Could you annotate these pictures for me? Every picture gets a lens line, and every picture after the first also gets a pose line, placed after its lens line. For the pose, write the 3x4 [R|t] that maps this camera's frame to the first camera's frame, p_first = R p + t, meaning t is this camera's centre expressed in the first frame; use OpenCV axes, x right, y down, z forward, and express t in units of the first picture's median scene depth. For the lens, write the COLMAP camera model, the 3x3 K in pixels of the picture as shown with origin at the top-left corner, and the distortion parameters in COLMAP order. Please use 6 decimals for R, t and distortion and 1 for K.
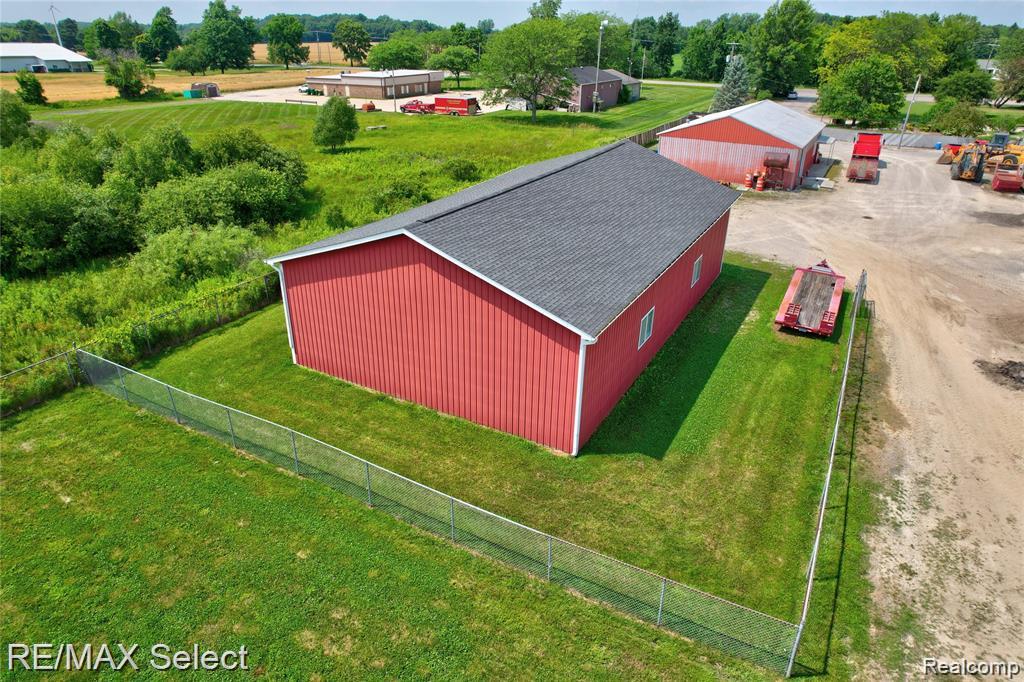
lens RADIAL K [[652.5, 0, 509.2], [0, 652.5, 340.6], [0, 0, 1]] dist [-0.080782, 0.073205]
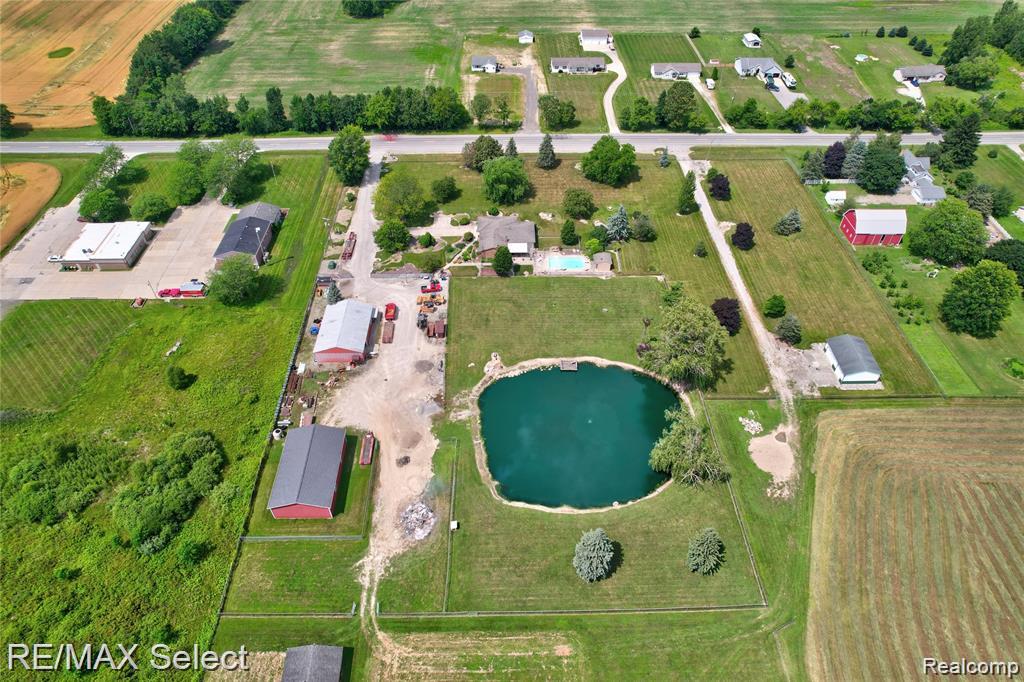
lens RADIAL K [[652.5, 0, 509.2], [0, 652.5, 340.6], [0, 0, 1]] dist [-0.080782, 0.073205]
pose [[0.862890, -0.362910, 0.351736, -0.000640], [0.230645, 0.902039, 0.364868, -0.741903], [-0.449694, -0.233714, 0.862063, -1.094346]]
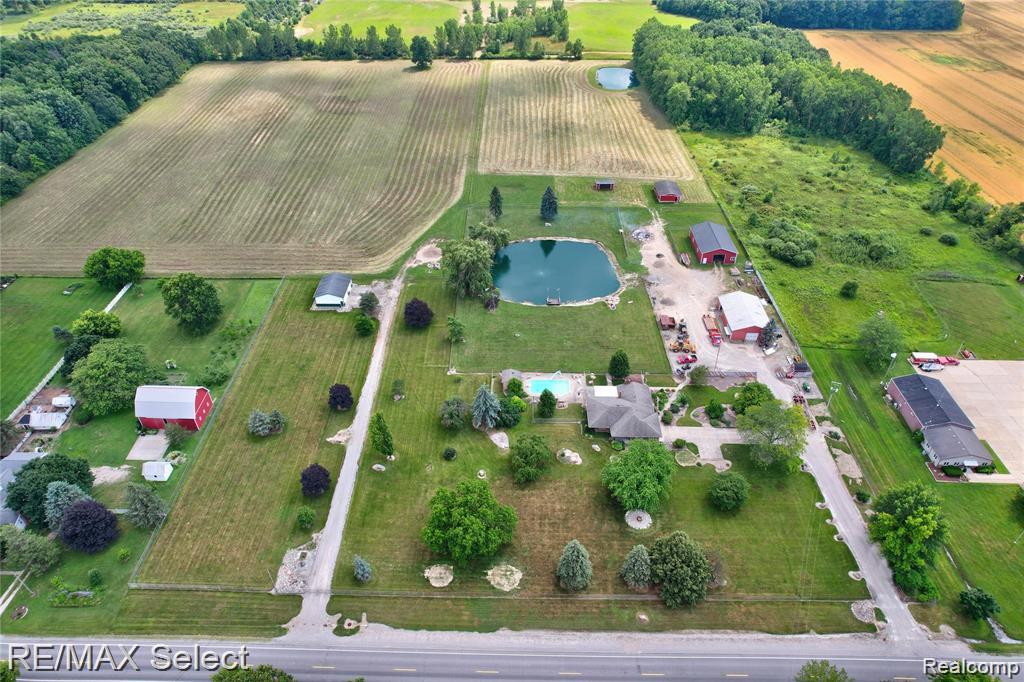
lens RADIAL K [[652.5, 0, 509.2], [0, 652.5, 340.6], [0, 0, 1]] dist [-0.080782, 0.073205]
pose [[-0.878206, 0.290820, -0.379709, 1.750774], [-0.211410, 0.476097, 0.853602, -1.813614], [0.429023, 0.829913, -0.356629, 1.169414]]
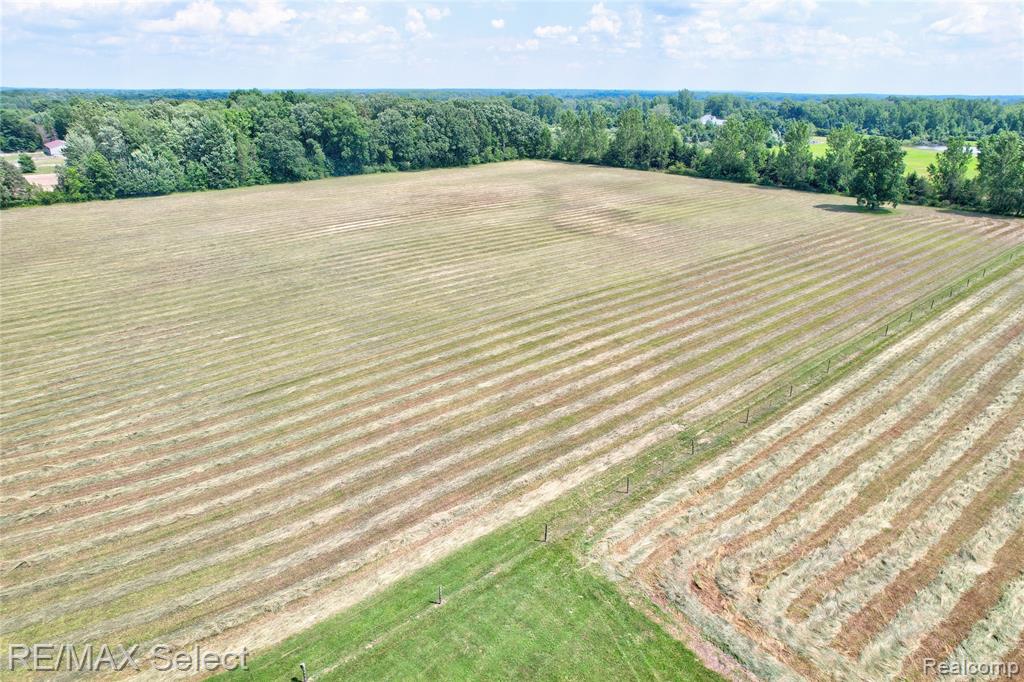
lens RADIAL K [[652.5, 0, 509.2], [0, 652.5, 340.6], [0, 0, 1]] dist [-0.080782, 0.073205]
pose [[-0.942800, -0.136588, 0.304091, 0.424255], [0.128703, 0.692336, 0.710005, -0.014271], [-0.307511, 0.708530, -0.635155, -0.417306]]
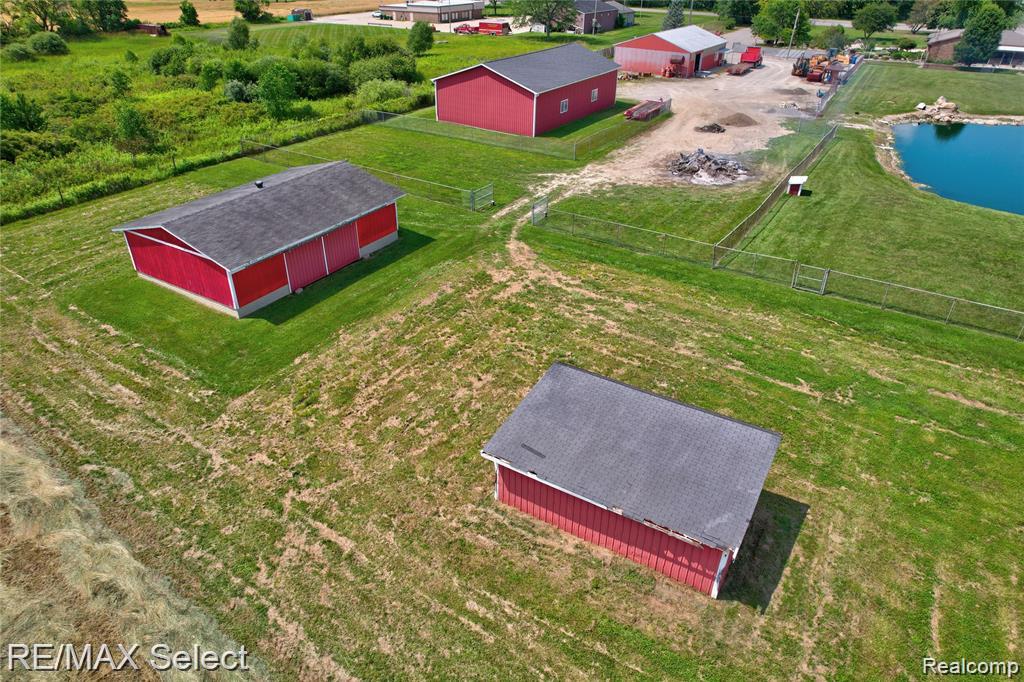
lens RADIAL K [[652.5, 0, 509.2], [0, 652.5, 340.6], [0, 0, 1]] dist [-0.080782, 0.073205]
pose [[0.998689, 0.027502, -0.043178, 0.031437], [-0.023117, 0.994823, 0.098955, 0.183230], [0.045676, -0.097827, 0.994155, -0.481522]]
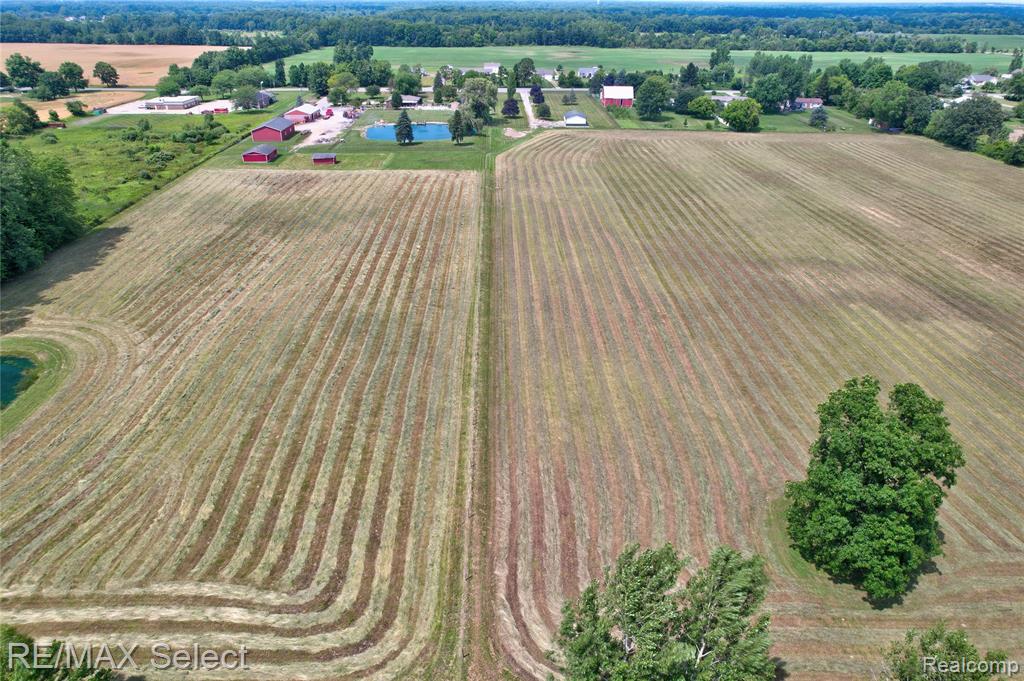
lens RADIAL K [[652.5, 0, 509.2], [0, 652.5, 340.1], [0, 0, 1]] dist [-0.080782, 0.073205]
pose [[0.864791, -0.241804, 0.440077, -0.564347], [0.219460, 0.970288, 0.101874, 0.810950], [-0.451635, 0.008479, 0.892163, -2.726171]]
